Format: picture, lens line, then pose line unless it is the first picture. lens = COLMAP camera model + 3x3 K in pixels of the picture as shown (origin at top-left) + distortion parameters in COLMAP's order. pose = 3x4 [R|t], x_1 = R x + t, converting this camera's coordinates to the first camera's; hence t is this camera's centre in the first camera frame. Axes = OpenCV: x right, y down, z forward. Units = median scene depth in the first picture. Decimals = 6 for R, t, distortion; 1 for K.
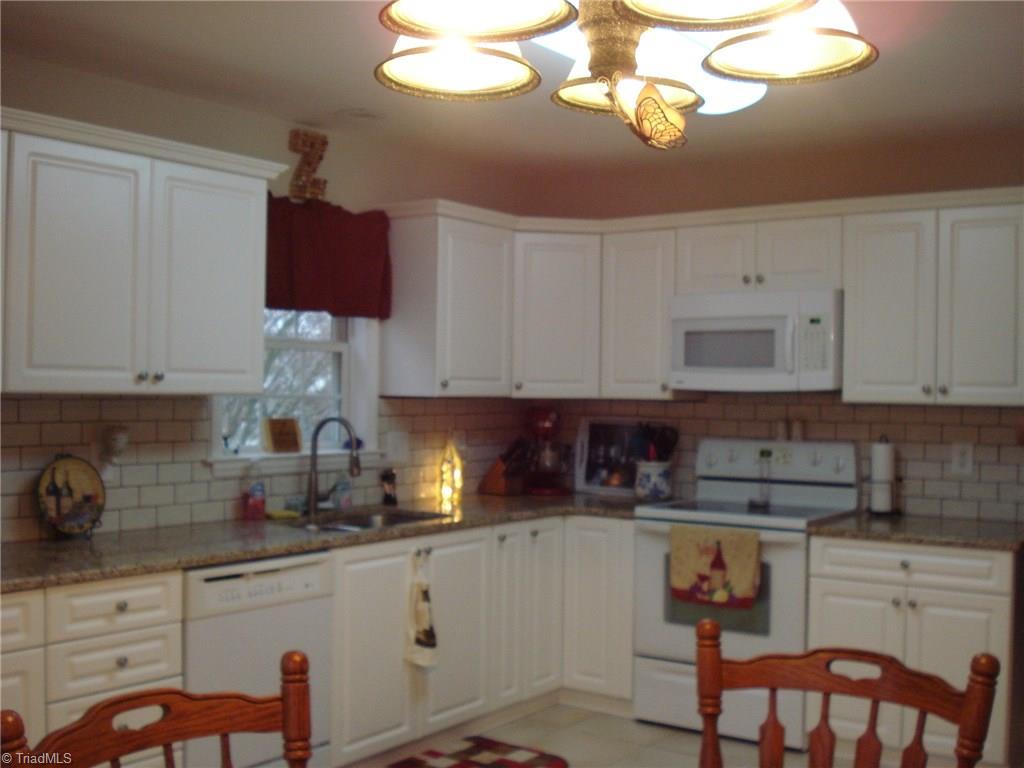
lens RADIAL K [[1158.9, 0, 512.2], [0, 1158.9, 386.5], [0, 0, 1]] dist [-0.098040, 0.000000]
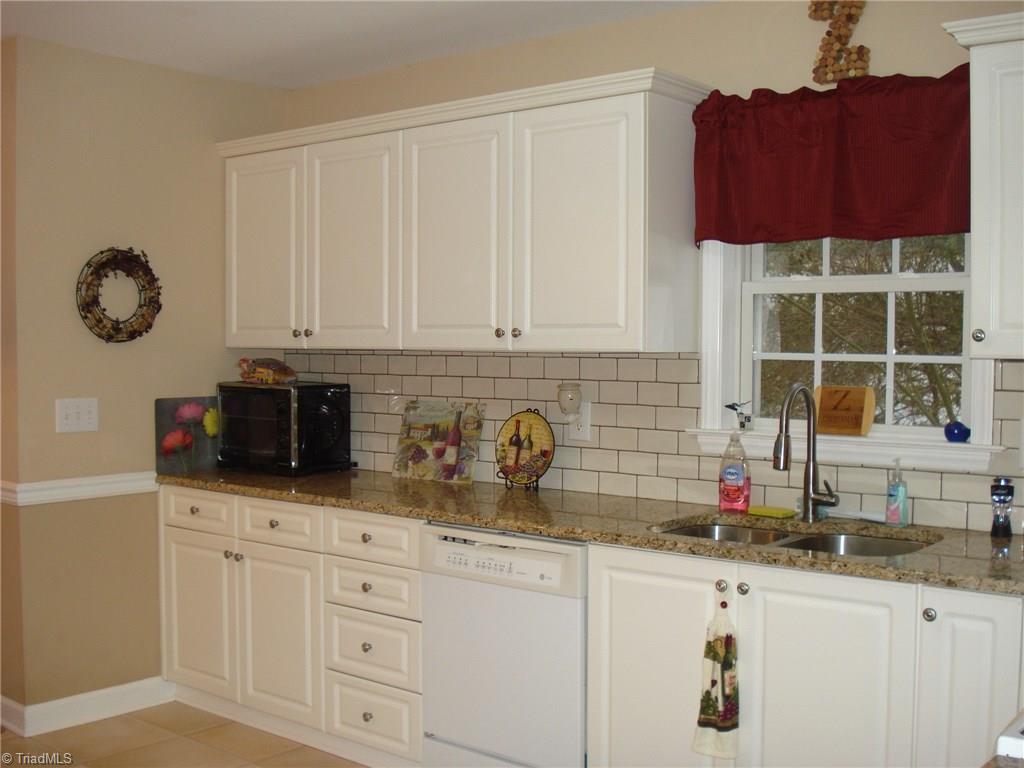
lens RADIAL K [[1158.9, 0, 512.1], [0, 1158.9, 381.9], [0, 0, 1]] dist [-0.098040, 0.000000]
pose [[-0.054090, 0.016365, -0.998402, 0.667249], [-0.005655, 0.999845, 0.016695, 0.016426], [0.998520, 0.006549, -0.053989, 1.025710]]
